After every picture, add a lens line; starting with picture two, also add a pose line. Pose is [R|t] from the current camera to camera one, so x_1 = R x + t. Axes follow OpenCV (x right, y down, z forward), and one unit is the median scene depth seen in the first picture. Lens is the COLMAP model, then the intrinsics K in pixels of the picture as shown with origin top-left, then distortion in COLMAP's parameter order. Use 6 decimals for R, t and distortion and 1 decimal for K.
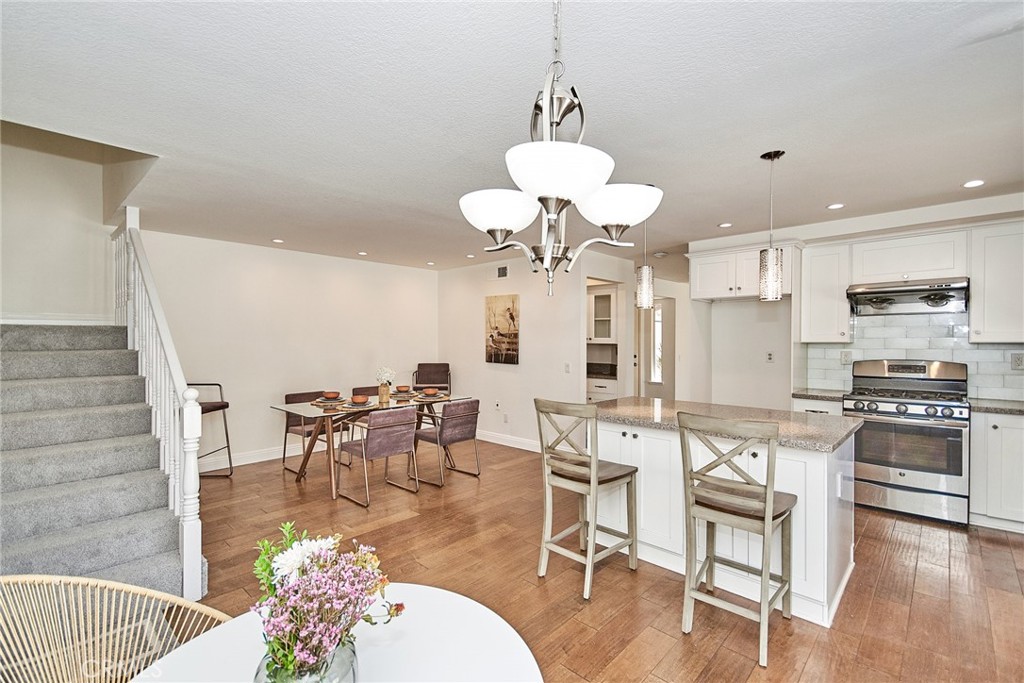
lens RADIAL K [[455.5, 0, 511.7], [0, 455.5, 345.9], [0, 0, 1]] dist [0.030852, -0.014820]
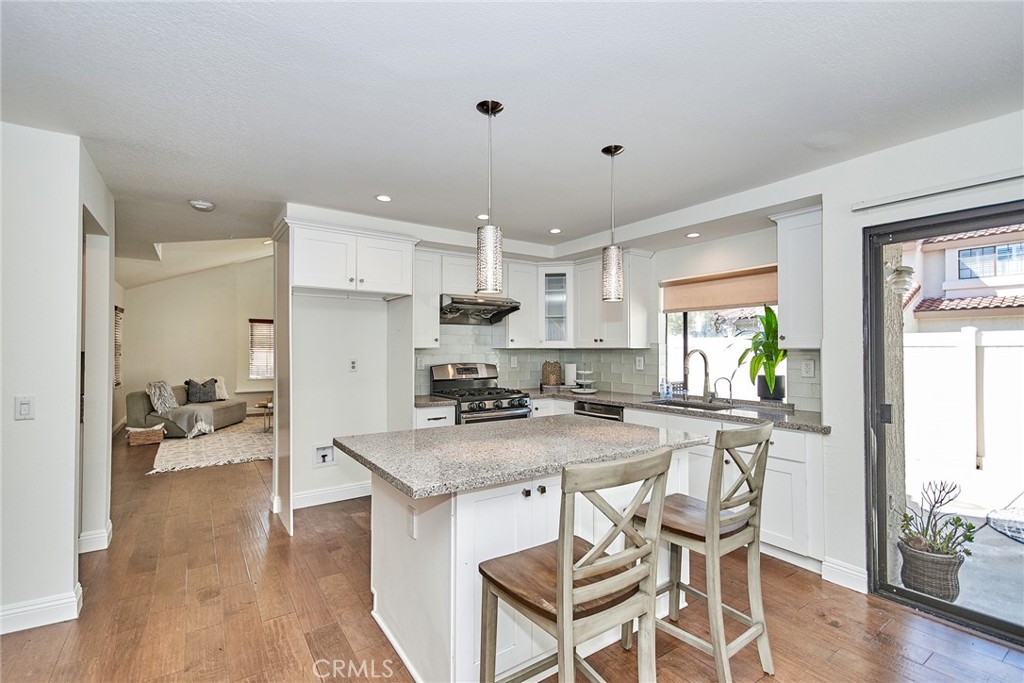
lens RADIAL K [[455.5, 0, 511.7], [0, 455.5, 345.9], [0, 0, 1]] dist [0.030852, -0.014820]
pose [[0.216836, 0.010481, 0.976152, -0.266674], [0.011361, 0.999848, -0.013260, 0.002870], [-0.976142, 0.013966, 0.216684, 0.662166]]
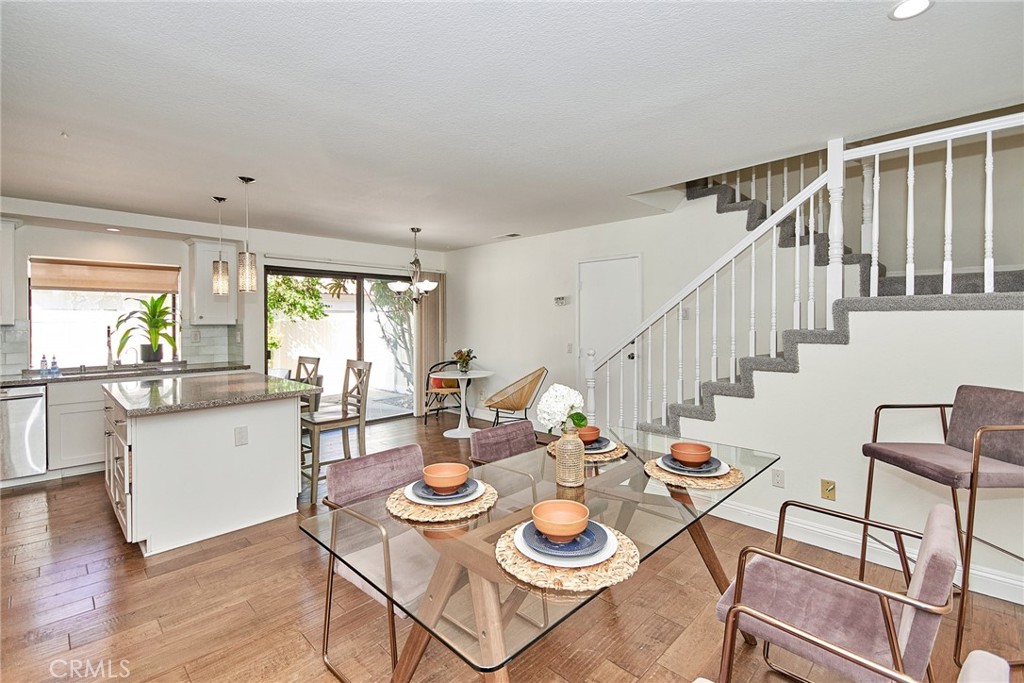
lens RADIAL K [[460.2, 0, 513.0], [0, 460.2, 322.7], [0, 0, 1]] dist [0.052159, -0.024059]
pose [[-0.999789, 0.002869, 0.020329, -0.276209], [0.003223, 0.999844, 0.017394, -0.022868], [-0.020276, 0.017456, -0.999642, 1.662277]]
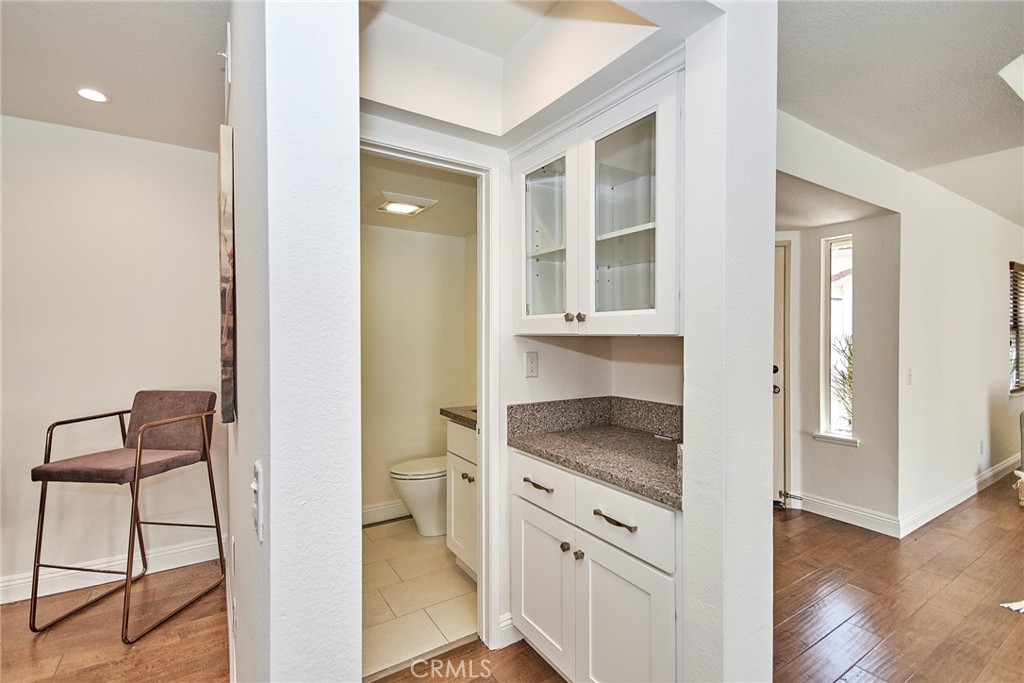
lens RADIAL K [[464.7, 0, 512.0], [0, 464.7, 341.5], [0, 0, 1]] dist [-0.000784, -0.000517]
pose [[0.969464, -0.001609, -0.245227, 0.312396], [0.001335, 0.999998, -0.001285, -0.002467], [0.245228, 0.000918, 0.969465, 1.168925]]
